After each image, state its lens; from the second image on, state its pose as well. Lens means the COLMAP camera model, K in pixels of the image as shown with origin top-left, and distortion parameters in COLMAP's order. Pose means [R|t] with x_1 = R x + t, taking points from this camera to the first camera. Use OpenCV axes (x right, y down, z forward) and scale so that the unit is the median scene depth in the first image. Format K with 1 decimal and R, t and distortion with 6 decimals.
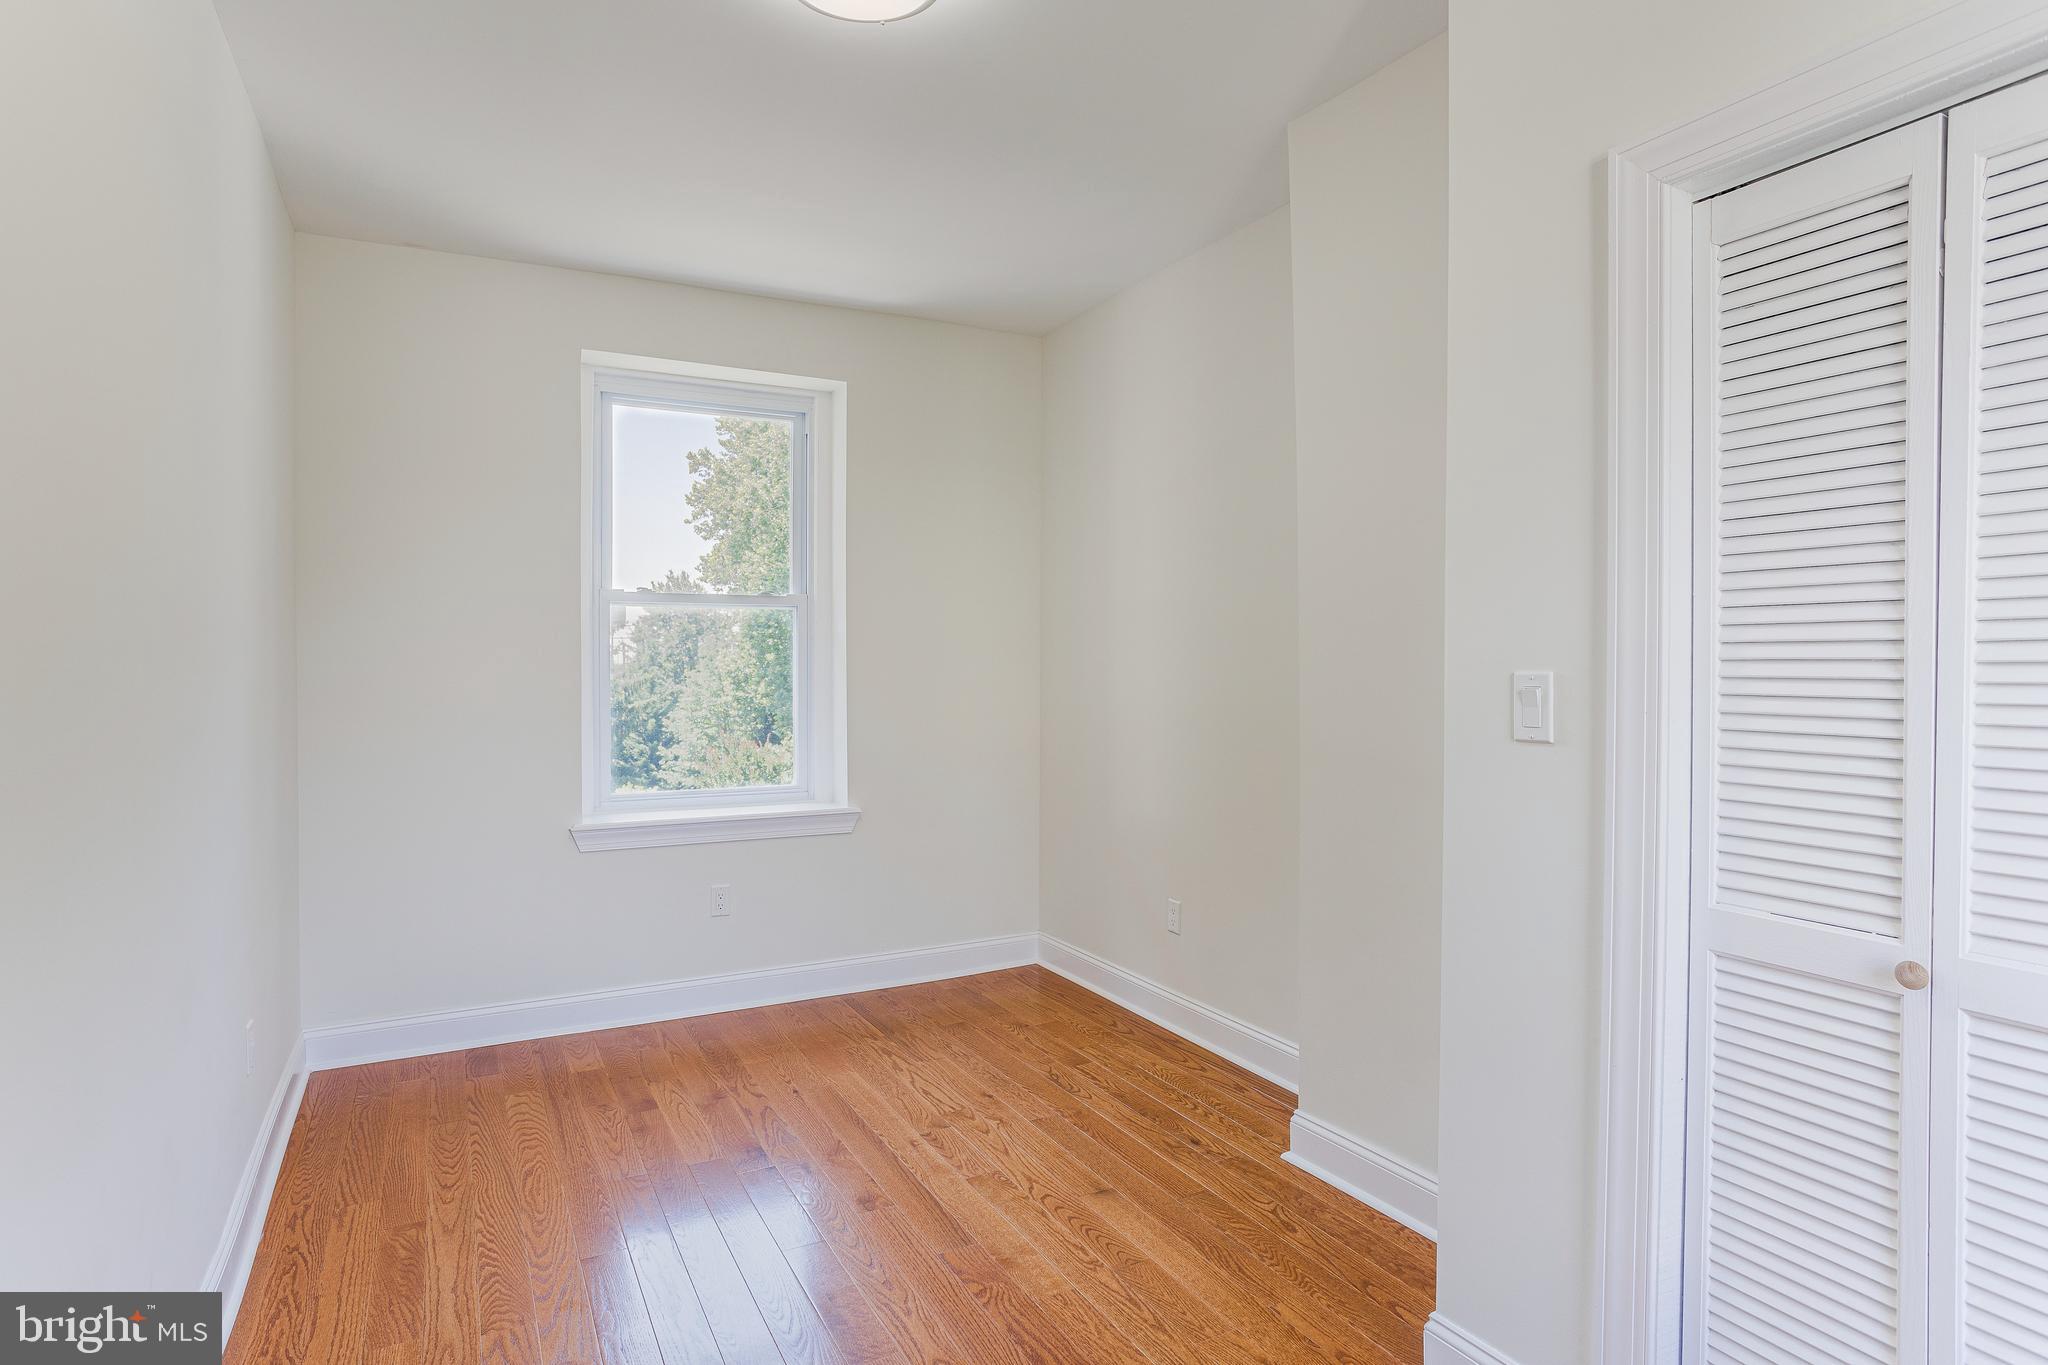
lens RADIAL K [[1141.6, 0, 1013.5], [0, 1141.6, 663.2], [0, 0, 1]] dist [-0.039721, 0.030290]
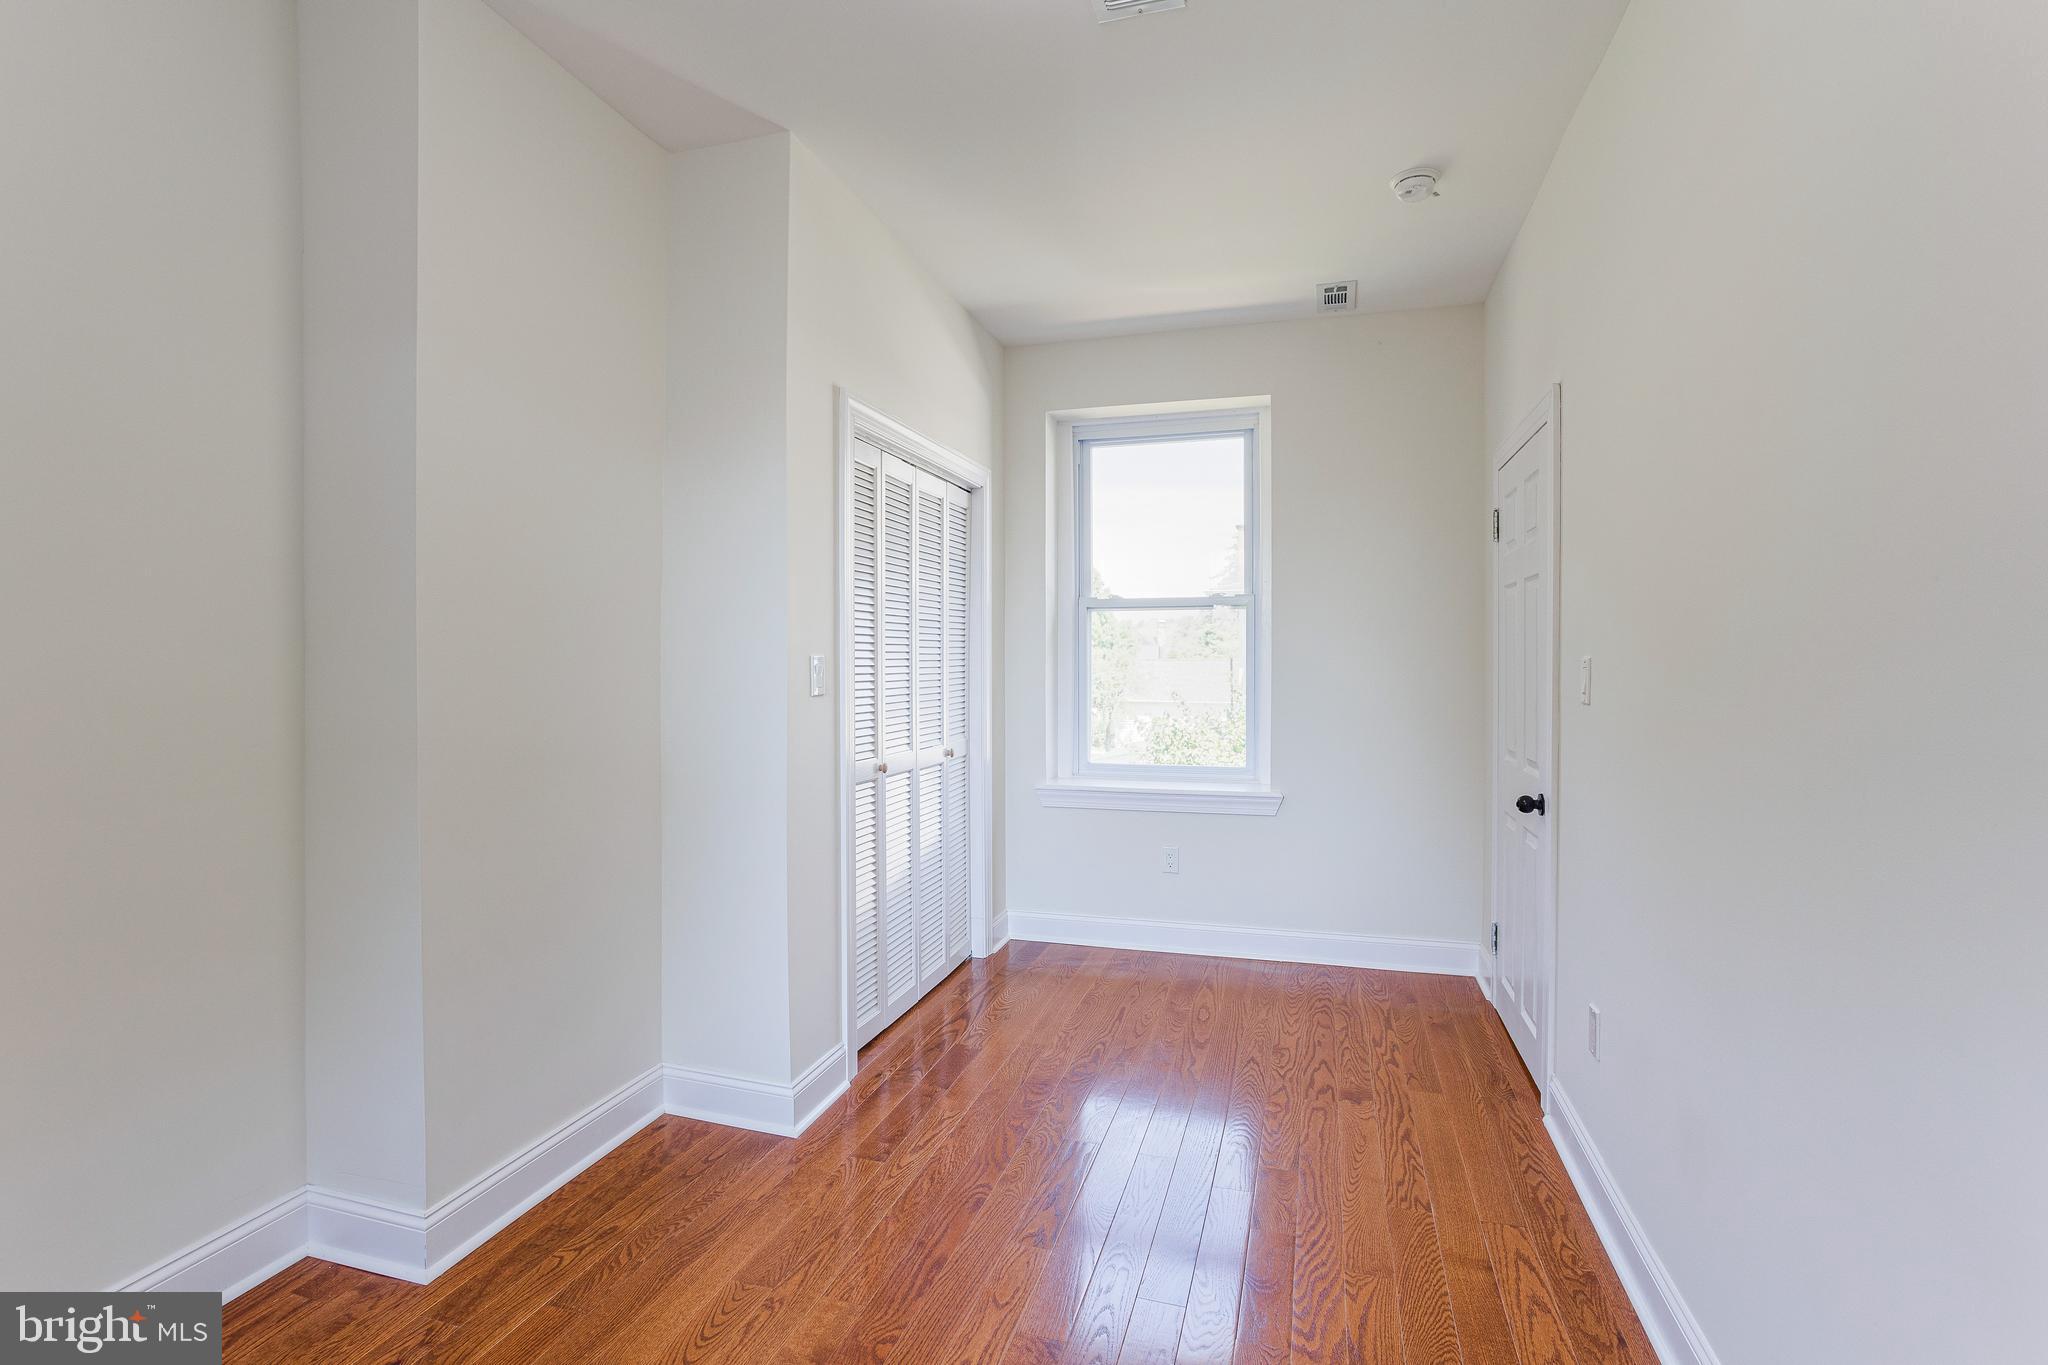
lens RADIAL K [[1011.7, 0, 1025.4], [0, 1011.7, 671.0], [0, 0, 1]] dist [-0.063356, 0.038053]
pose [[-0.724959, -0.009688, 0.688724, -0.691448], [0.002107, 0.999865, 0.016283, 0.005325], [-0.688789, 0.013256, -0.724840, 1.582228]]
